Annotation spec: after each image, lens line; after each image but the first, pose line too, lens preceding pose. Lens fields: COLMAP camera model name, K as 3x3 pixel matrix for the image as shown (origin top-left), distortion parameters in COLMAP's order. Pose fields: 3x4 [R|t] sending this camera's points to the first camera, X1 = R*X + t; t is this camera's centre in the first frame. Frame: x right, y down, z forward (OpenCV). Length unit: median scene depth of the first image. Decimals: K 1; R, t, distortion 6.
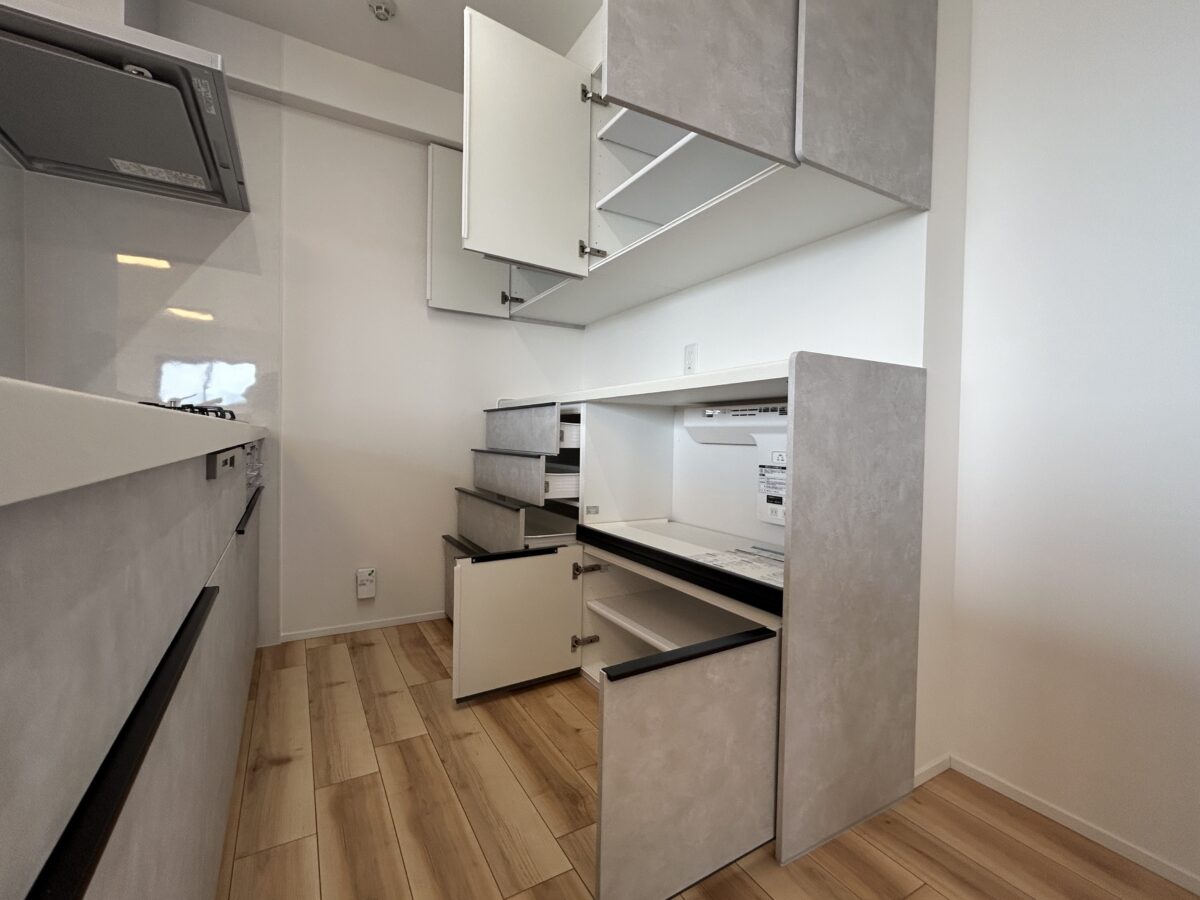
lens RADIAL K [[521.3, 0, 593.7], [0, 521.3, 446.9], [0, 0, 1]] dist [0.000565, 0.000745]
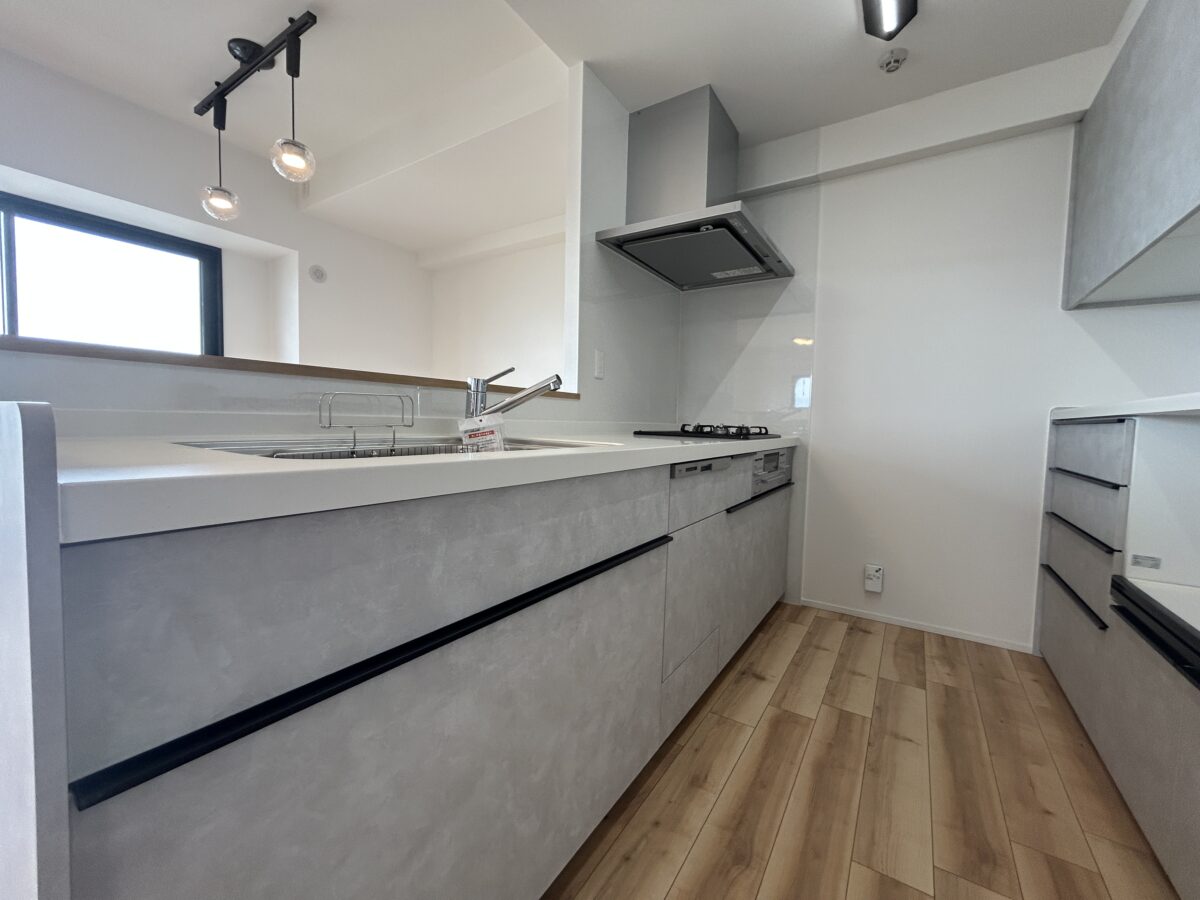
lens RADIAL K [[487.8, 0, 594.1], [0, 487.8, 446.6], [0, 0, 1]] dist [-0.001648, 0.000666]
pose [[0.454914, 0.039466, -0.889661, 0.263957], [-0.034468, 0.999049, 0.026694, -0.034200], [0.889868, 0.018521, 0.455842, -0.014575]]
